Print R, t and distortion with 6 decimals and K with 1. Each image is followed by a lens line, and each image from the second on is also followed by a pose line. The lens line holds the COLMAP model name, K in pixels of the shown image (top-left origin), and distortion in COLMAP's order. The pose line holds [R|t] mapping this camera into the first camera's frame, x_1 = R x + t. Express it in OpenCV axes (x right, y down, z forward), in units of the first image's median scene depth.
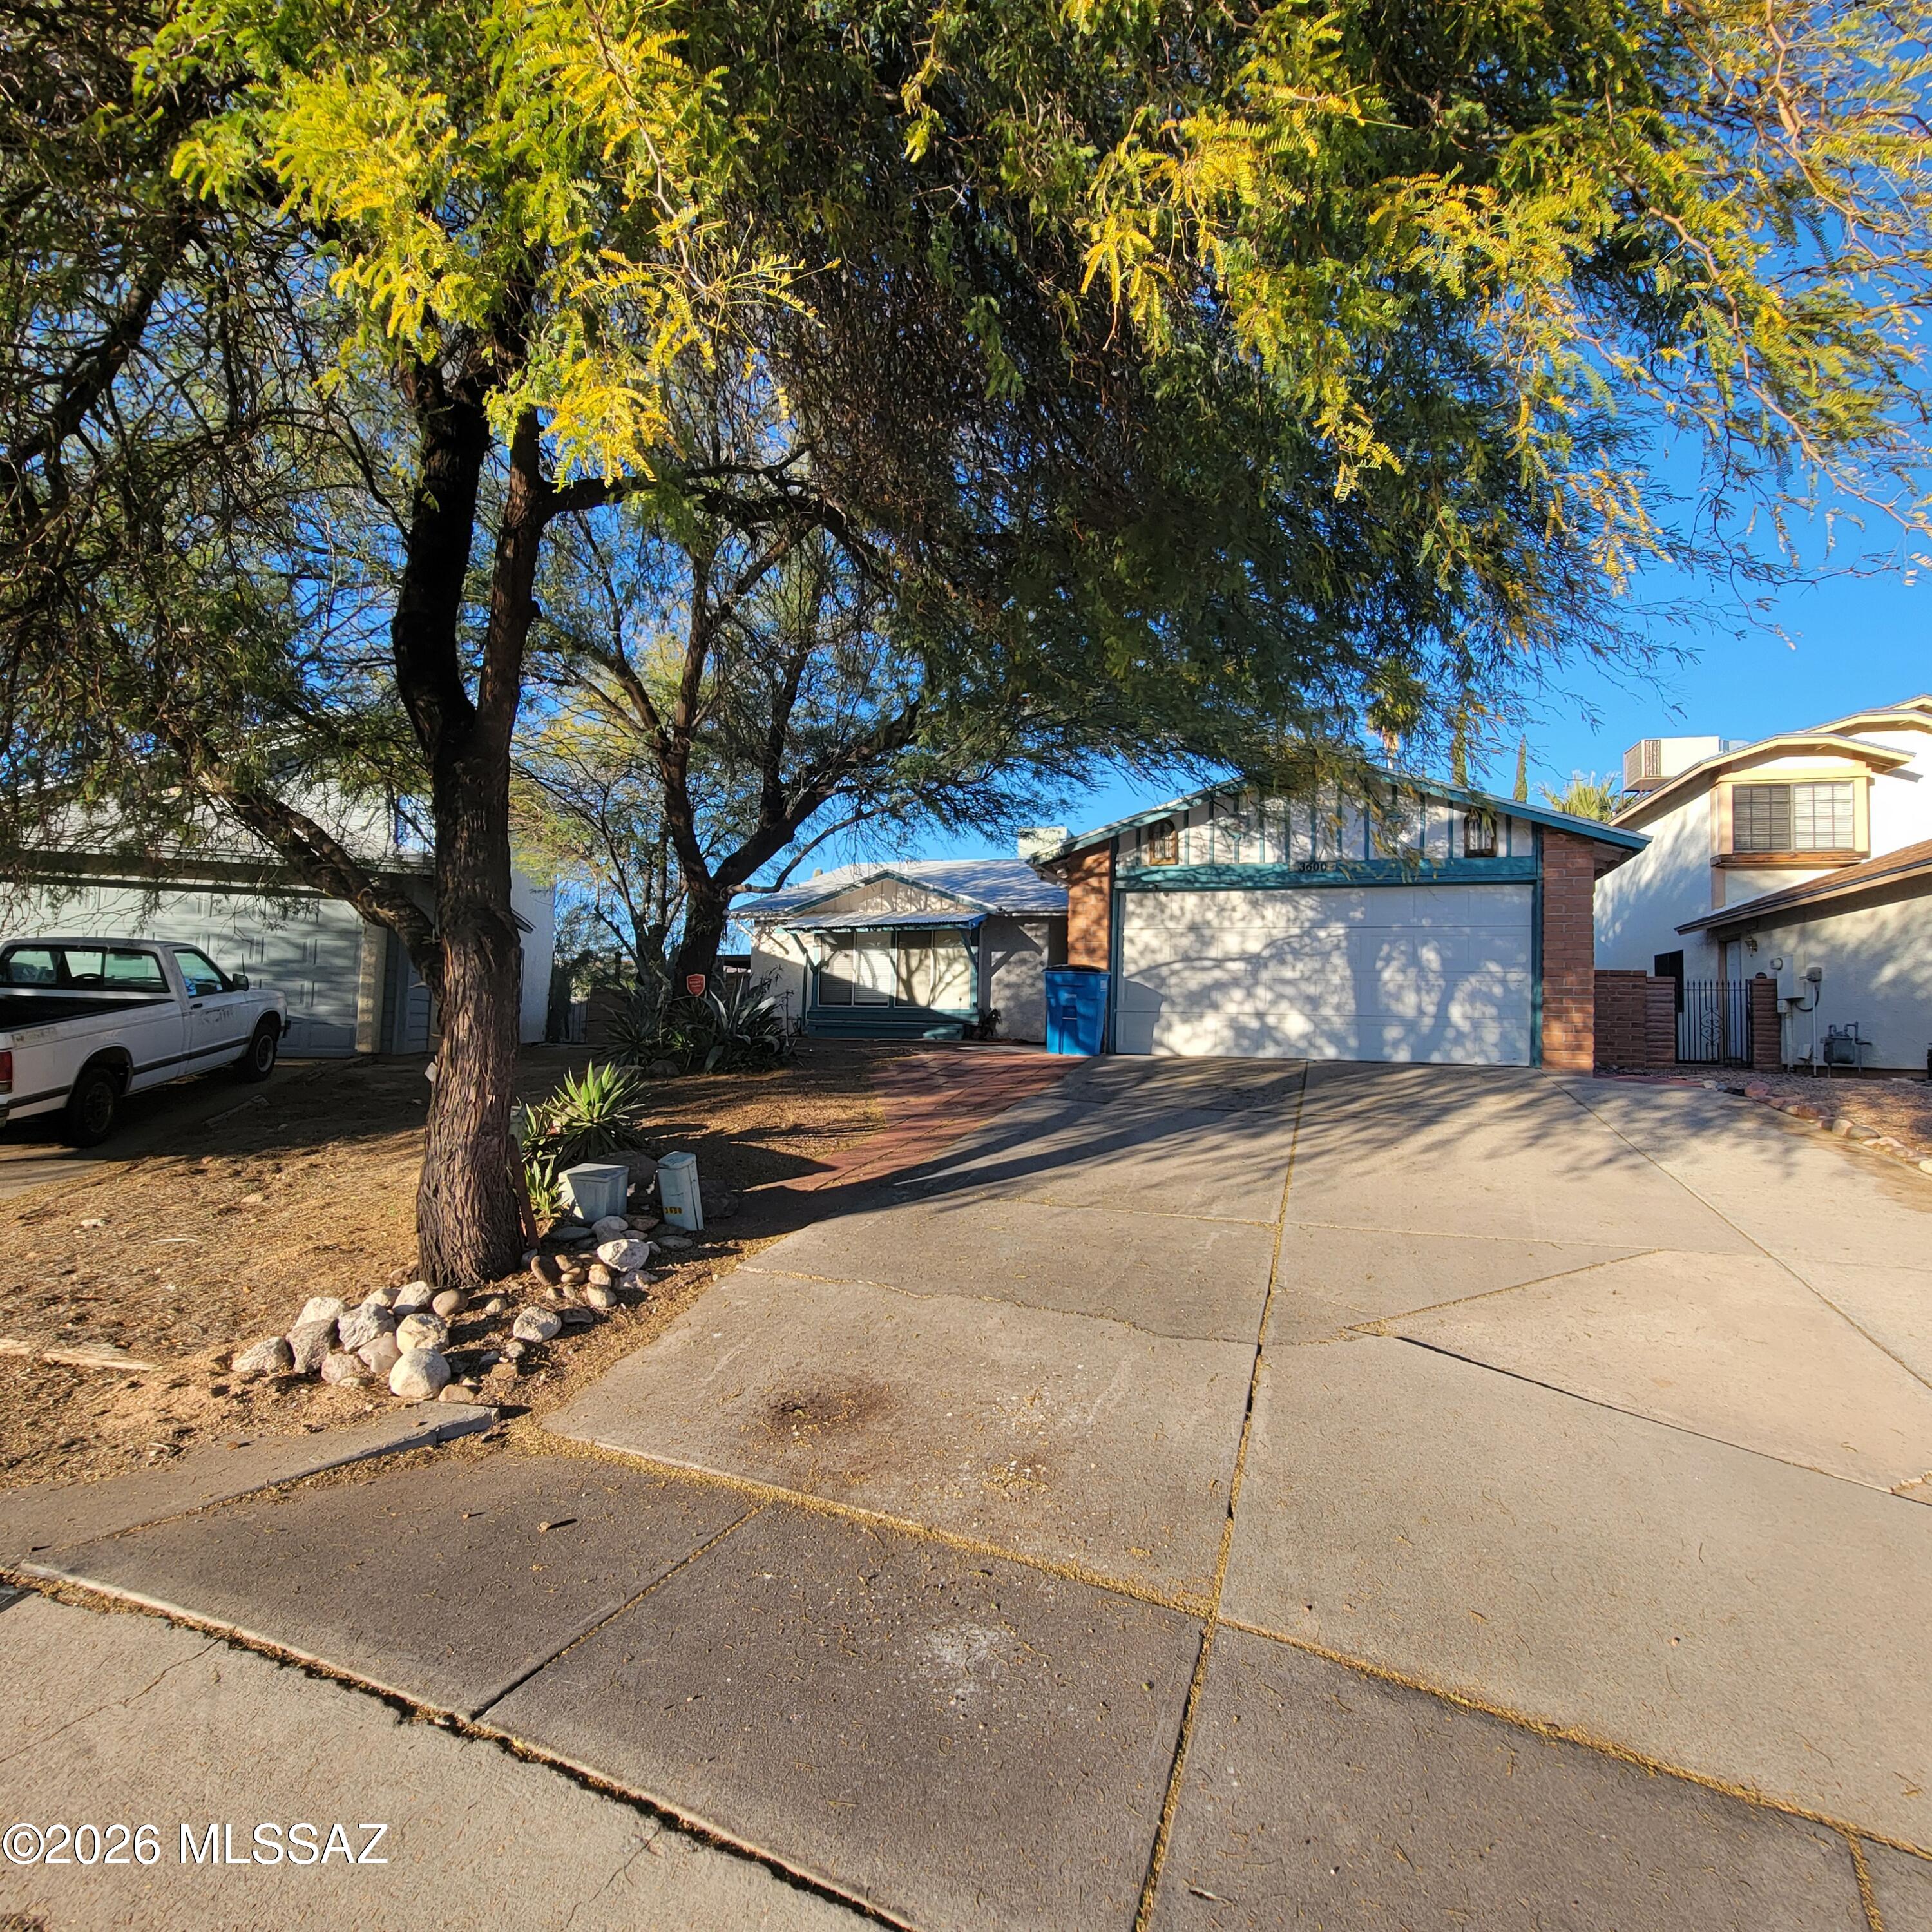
lens RADIAL K [[1163.8, 0, 964.9], [0, 1163.8, 966.7], [0, 0, 1]] dist [-0.000791, -0.000006]
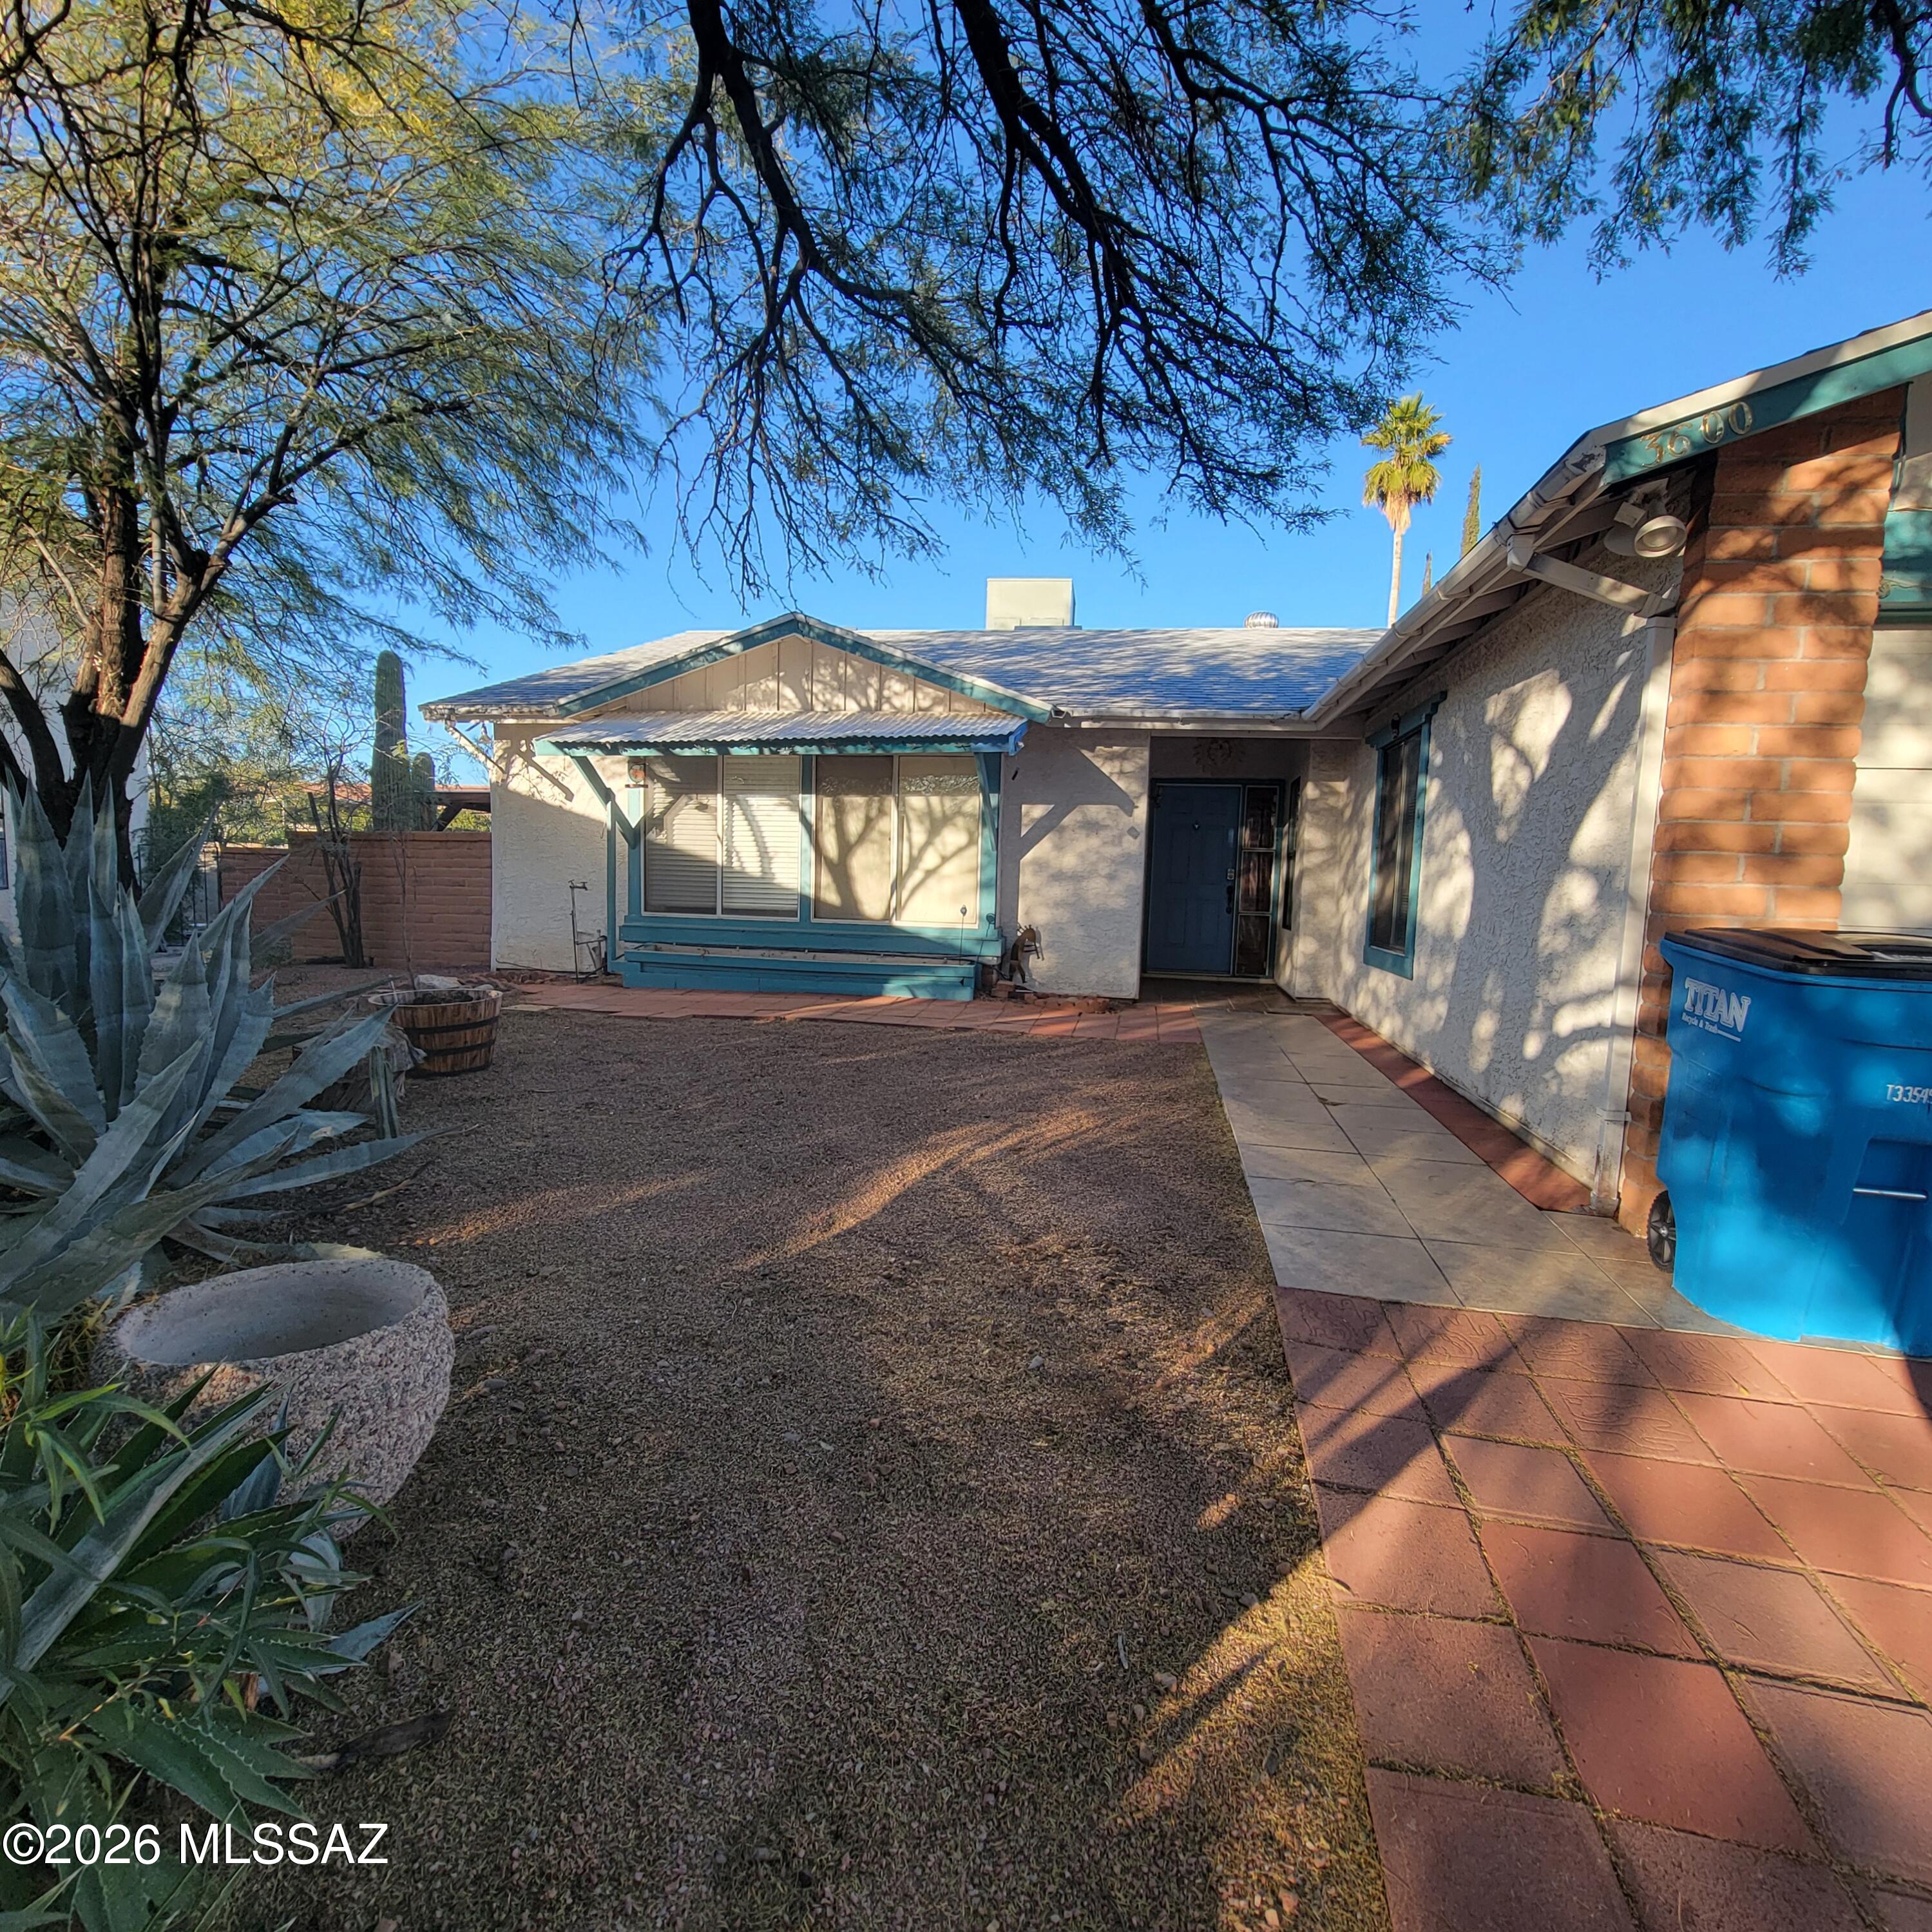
lens RADIAL K [[1038.5, 0, 968.8], [0, 1038.5, 963.0], [0, 0, 1]] dist [0.001506, 0.000220]
pose [[0.982402, -0.015853, 0.186105, -0.077001], [-0.014832, 0.986624, 0.162338, -0.017188], [-0.186189, -0.162241, 0.969026, 0.581318]]
